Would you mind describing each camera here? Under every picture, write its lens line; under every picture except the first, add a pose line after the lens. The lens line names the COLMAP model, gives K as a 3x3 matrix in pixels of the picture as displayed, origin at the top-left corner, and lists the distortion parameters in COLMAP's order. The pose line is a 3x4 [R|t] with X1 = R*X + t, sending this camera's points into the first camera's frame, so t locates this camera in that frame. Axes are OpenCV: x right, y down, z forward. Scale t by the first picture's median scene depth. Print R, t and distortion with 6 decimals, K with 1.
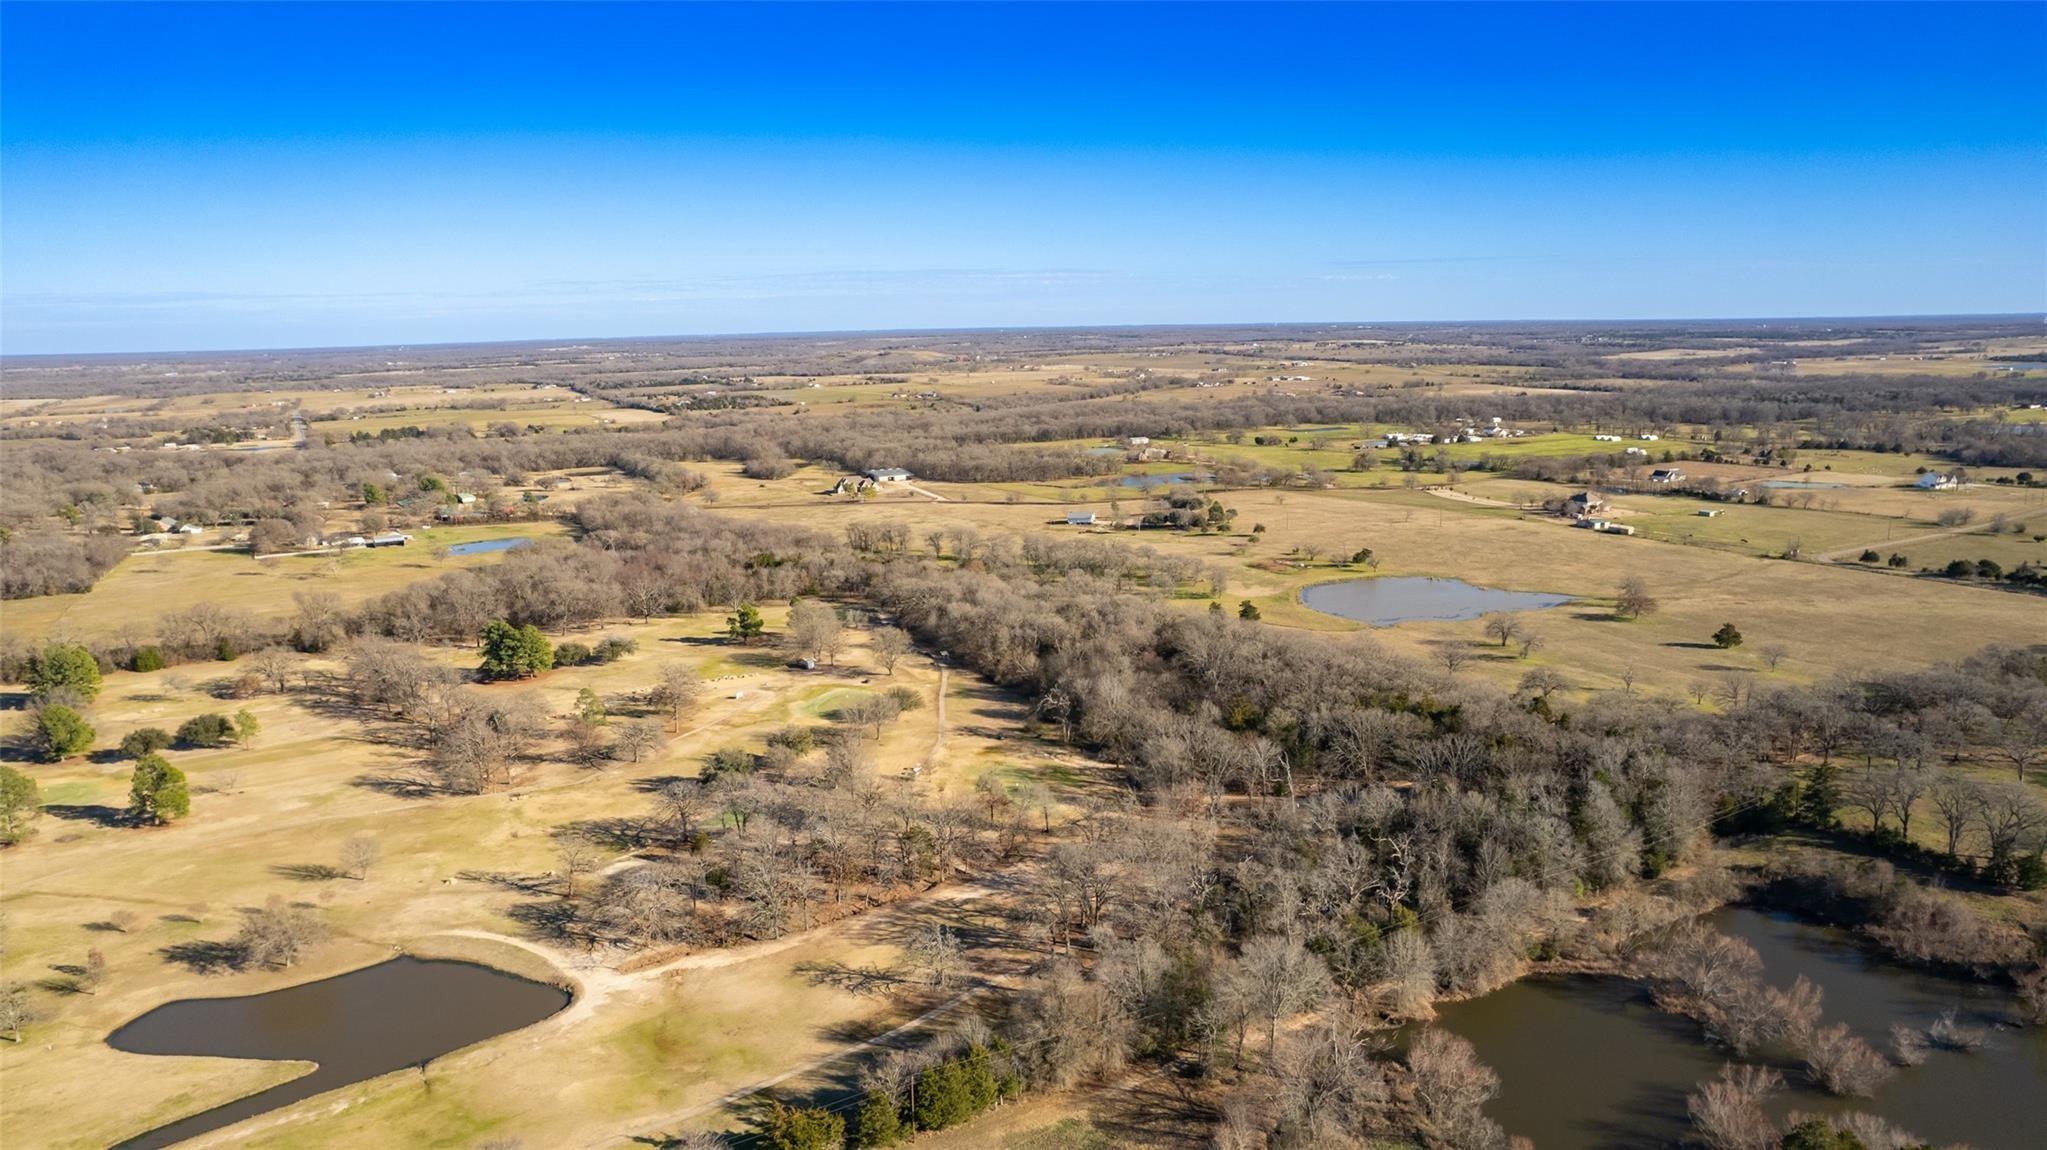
lens RADIAL K [[1314.1, 0, 1024.4], [0, 1314.1, 570.6], [0, 0, 1]] dist [-0.078593, 0.068851]
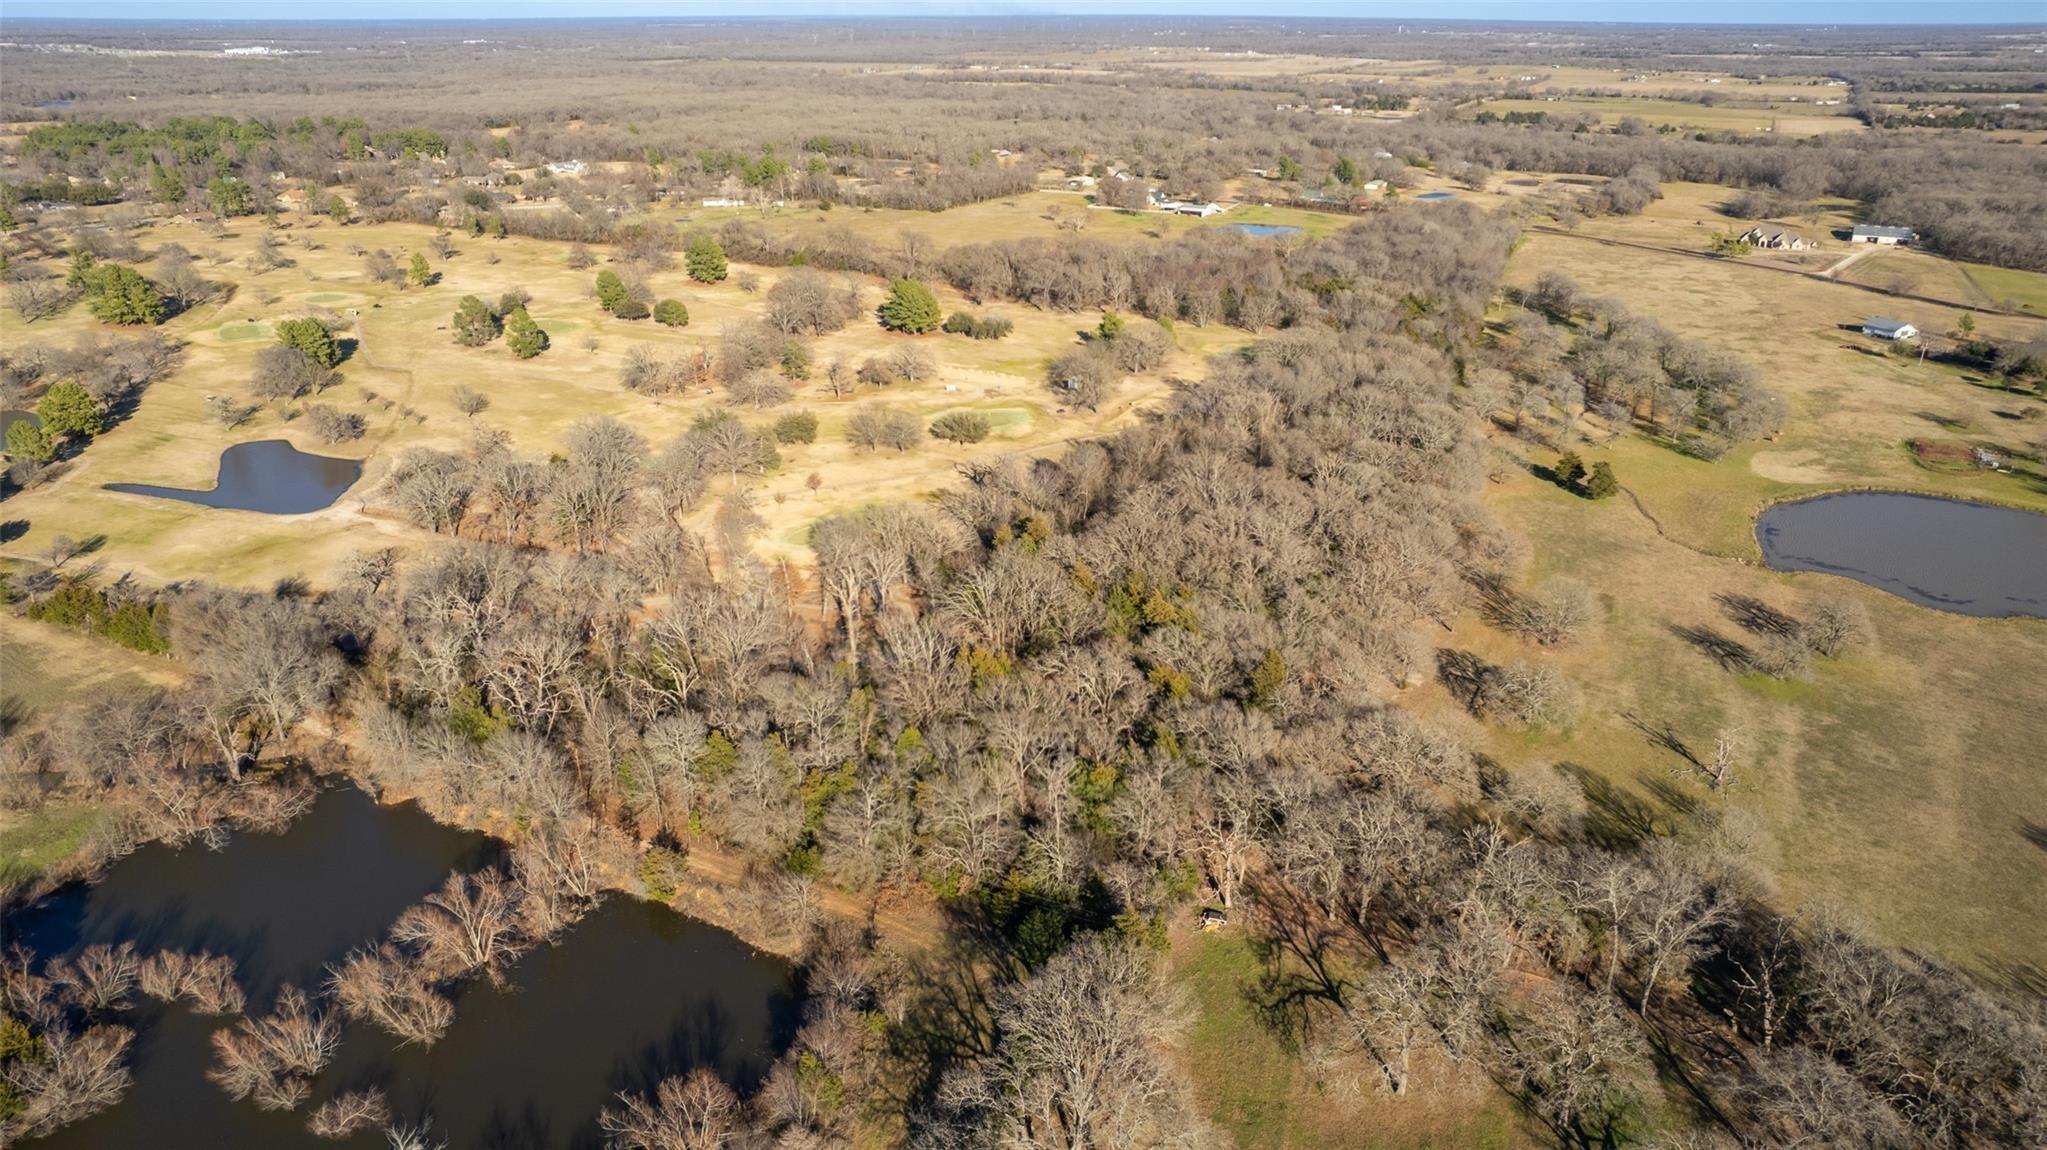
lens RADIAL K [[1348.1, 0, 1023.5], [0, 1348.1, 575.0], [0, 0, 1]] dist [-0.084344, 0.078213]
pose [[0.551793, 0.347322, -0.758216, 0.377482], [-0.169212, 0.936868, 0.306015, -0.056527], [0.816635, -0.040558, 0.575728, 0.250103]]
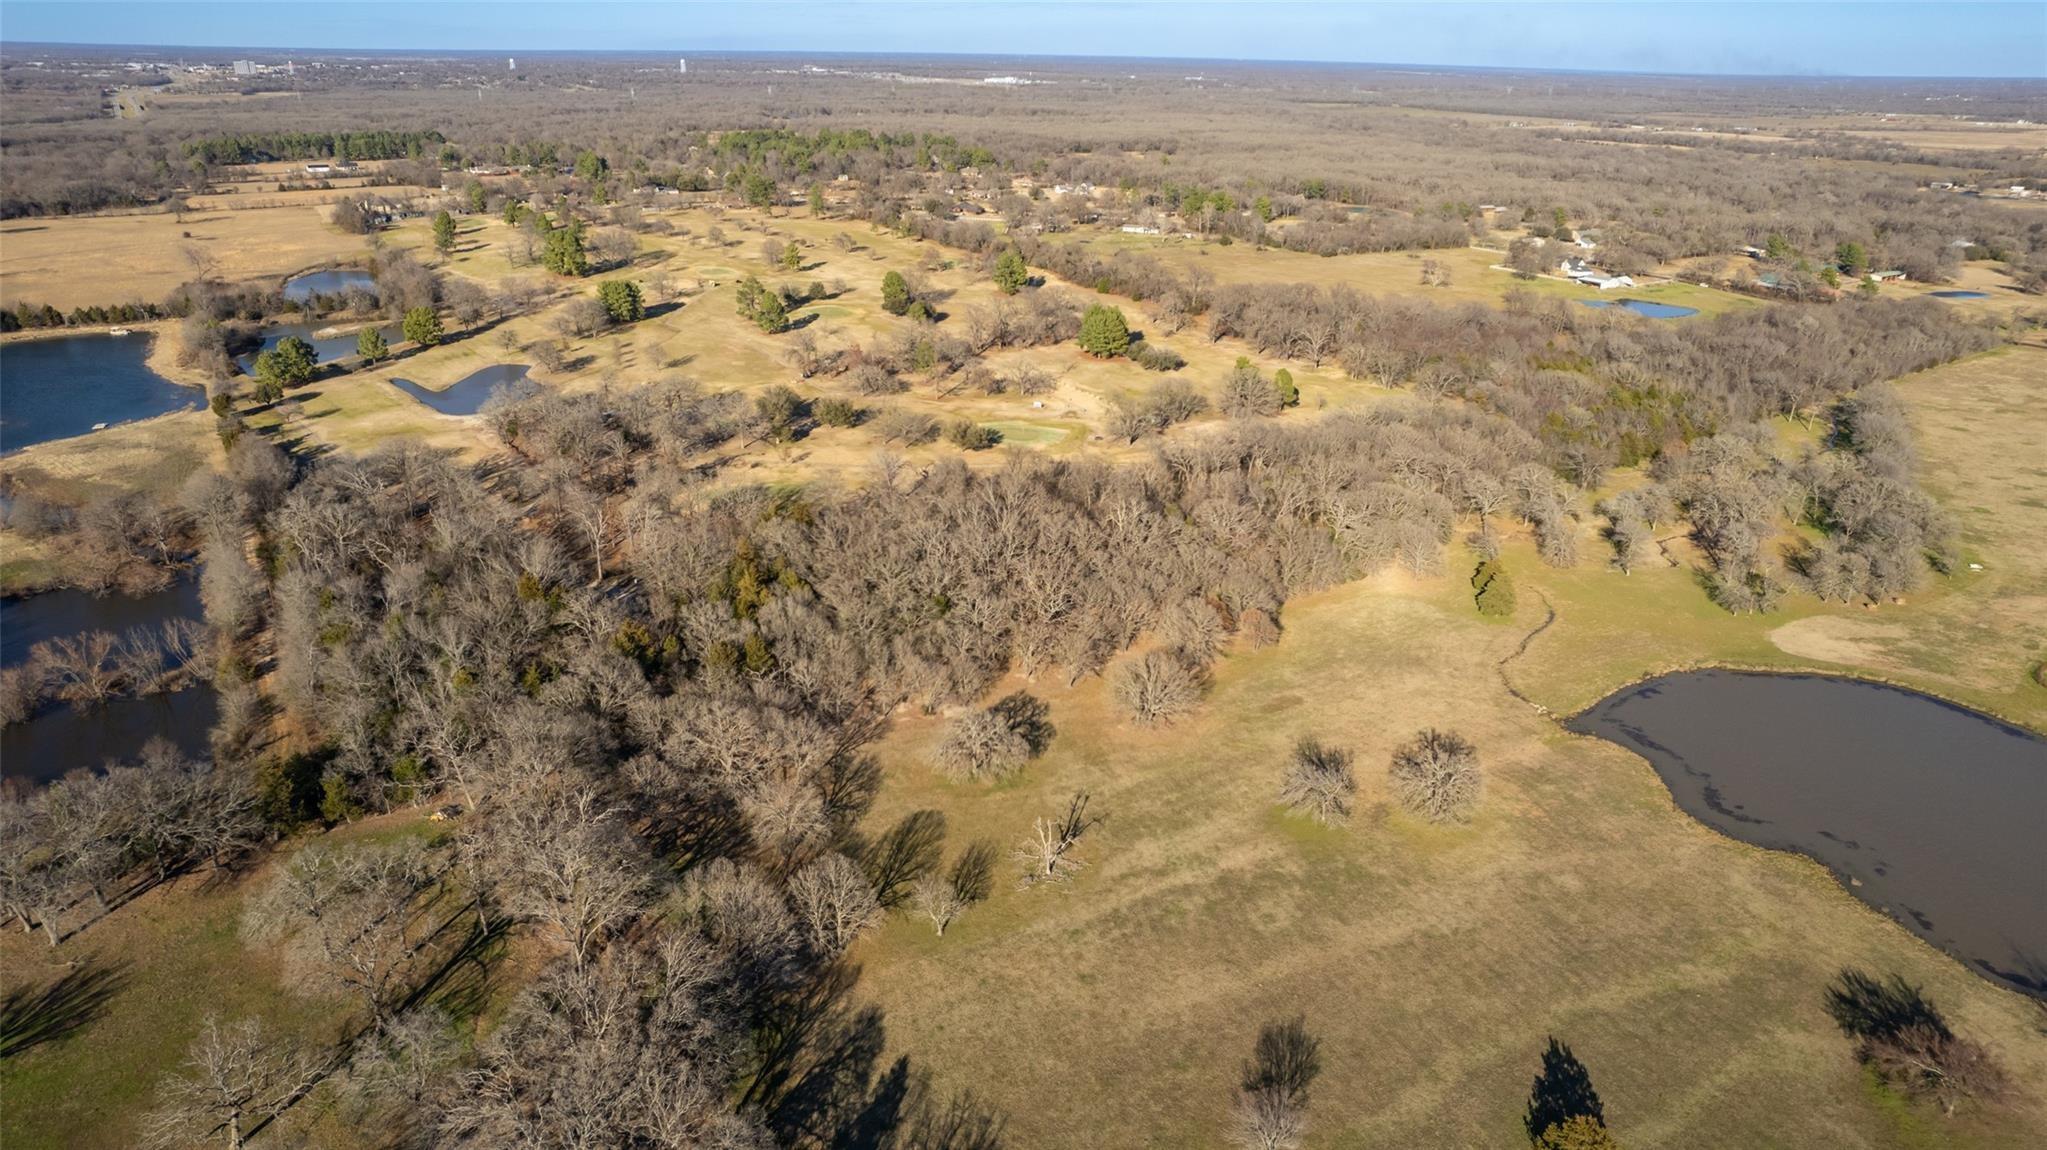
lens RADIAL K [[1310.1, 0, 1024.8], [0, 1310.1, 580.1], [0, 0, 1]] dist [-0.080543, 0.073744]
pose [[0.064185, 0.399767, -0.914367, 0.475940], [-0.203627, 0.902225, 0.380165, -0.104973], [0.976942, 0.161789, 0.139313, 0.493576]]
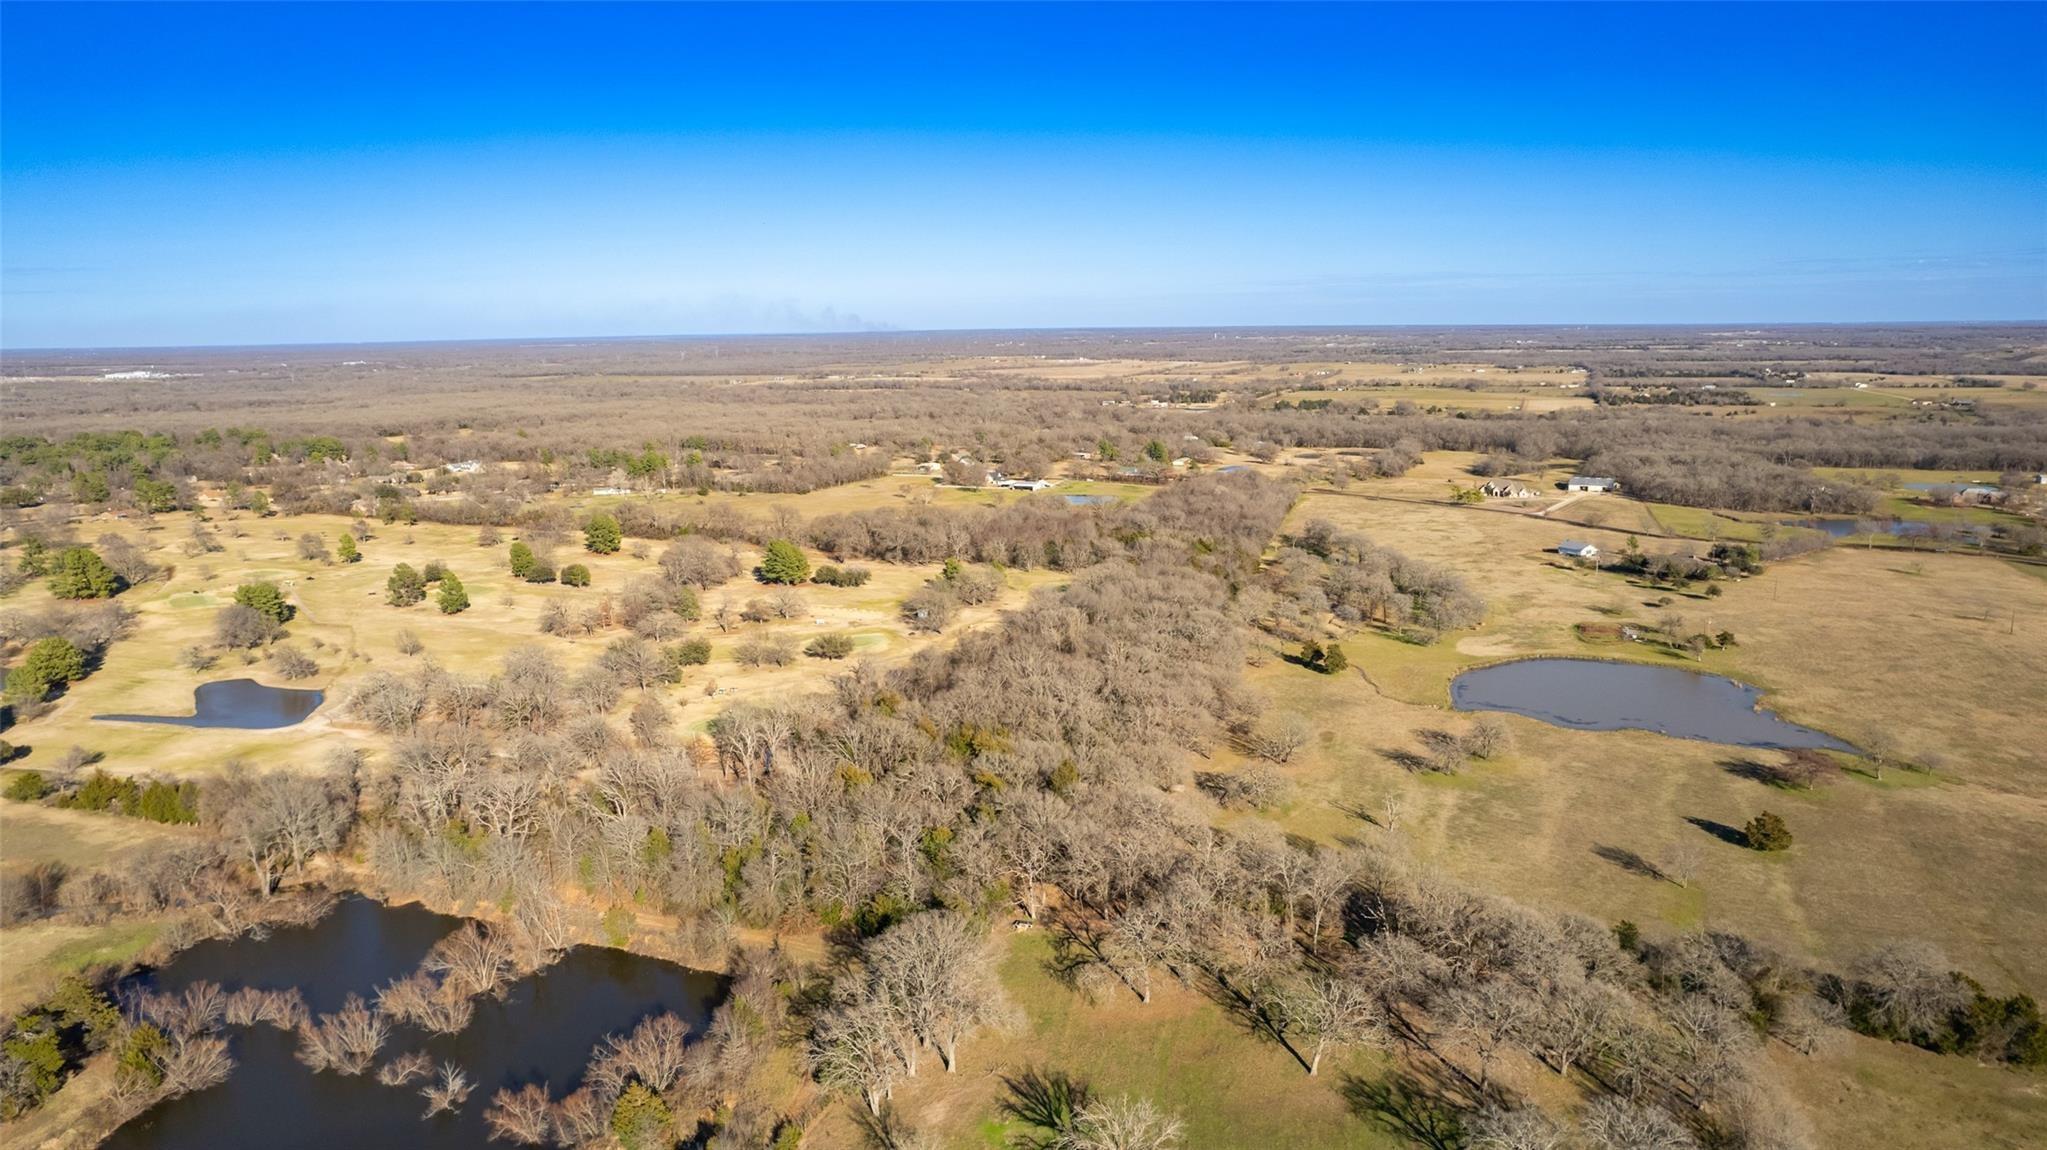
lens RADIAL K [[1314.1, 0, 1024.4], [0, 1314.1, 570.6], [0, 0, 1]] dist [-0.078593, 0.068851]
pose [[0.641042, 0.154623, -0.751769, 0.472689], [-0.142960, 0.986410, 0.080980, -0.045675], [0.754074, 0.055562, 0.654436, 0.191571]]
